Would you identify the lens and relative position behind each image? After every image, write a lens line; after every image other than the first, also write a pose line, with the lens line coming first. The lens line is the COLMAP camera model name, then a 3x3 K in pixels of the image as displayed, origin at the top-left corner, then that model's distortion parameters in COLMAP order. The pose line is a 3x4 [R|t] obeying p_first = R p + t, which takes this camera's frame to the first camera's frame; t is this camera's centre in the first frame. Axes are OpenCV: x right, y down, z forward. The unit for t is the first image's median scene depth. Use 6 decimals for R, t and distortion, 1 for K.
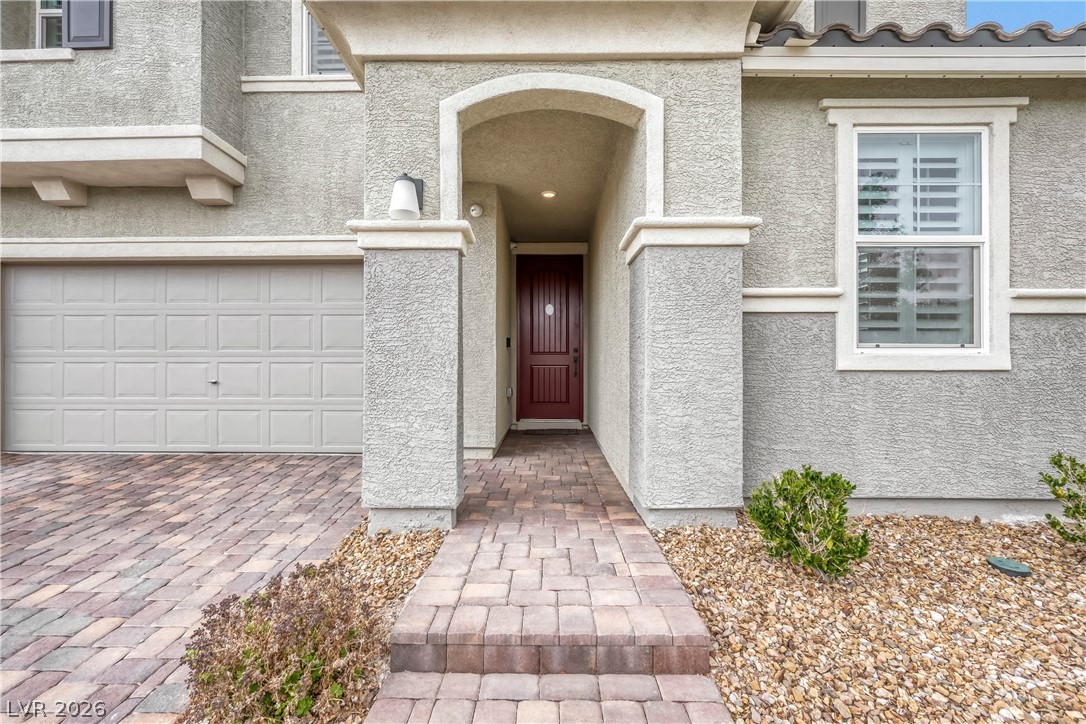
lens RADIAL K [[485.4, 0, 543.0], [0, 485.4, 362.0], [0, 0, 1]] dist [-0.003743, 0.000275]
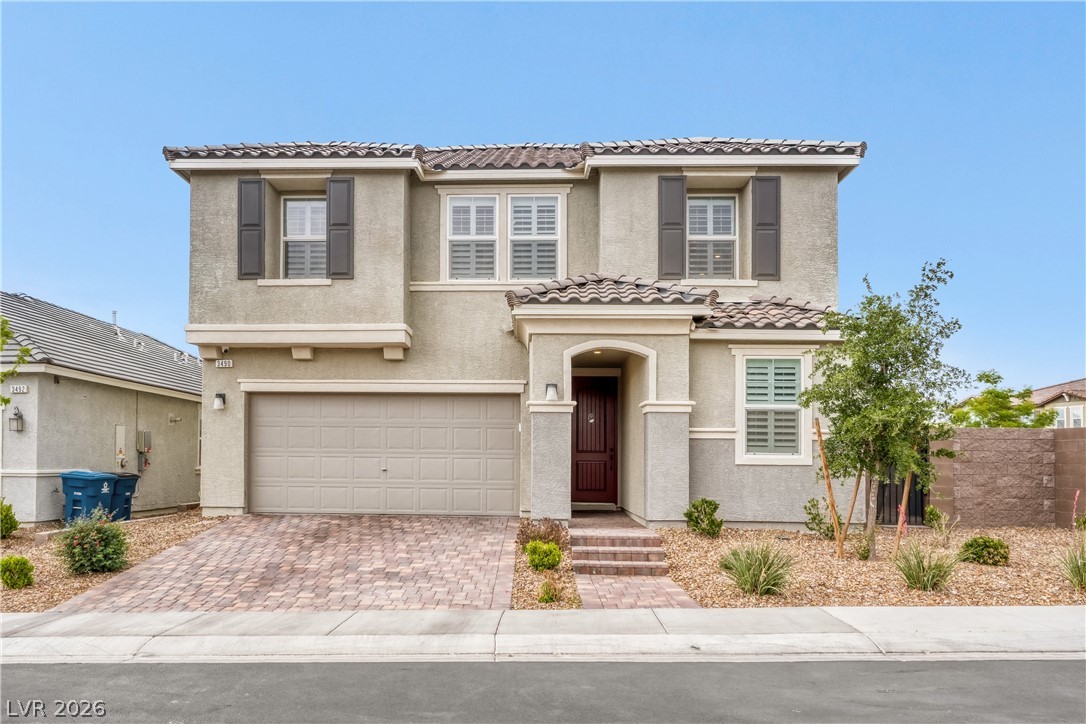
lens RADIAL K [[876.0, 0, 507.5], [0, 876.0, 435.7], [0, 0, 1]] dist [-0.003547, -0.002125]
pose [[0.999649, 0.008655, -0.025033, -0.338357], [-0.009228, 0.999697, -0.022840, -0.012827], [0.024828, 0.023063, 0.999426, -2.989345]]
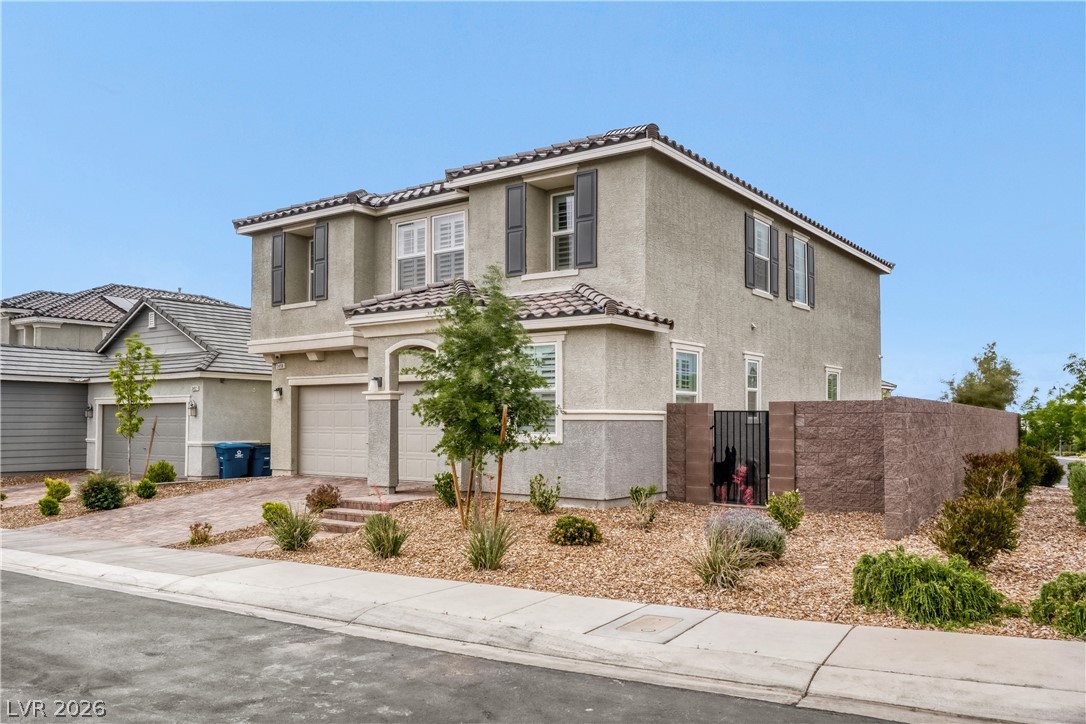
lens RADIAL K [[858.5, 0, 541.7], [0, 858.5, 381.3], [0, 0, 1]] dist [-0.000020, -0.000276]
pose [[0.819169, -0.025544, -0.572983, 3.209021], [0.005046, 0.999290, -0.037334, -0.128592], [0.573530, 0.027692, 0.818716, -2.473741]]
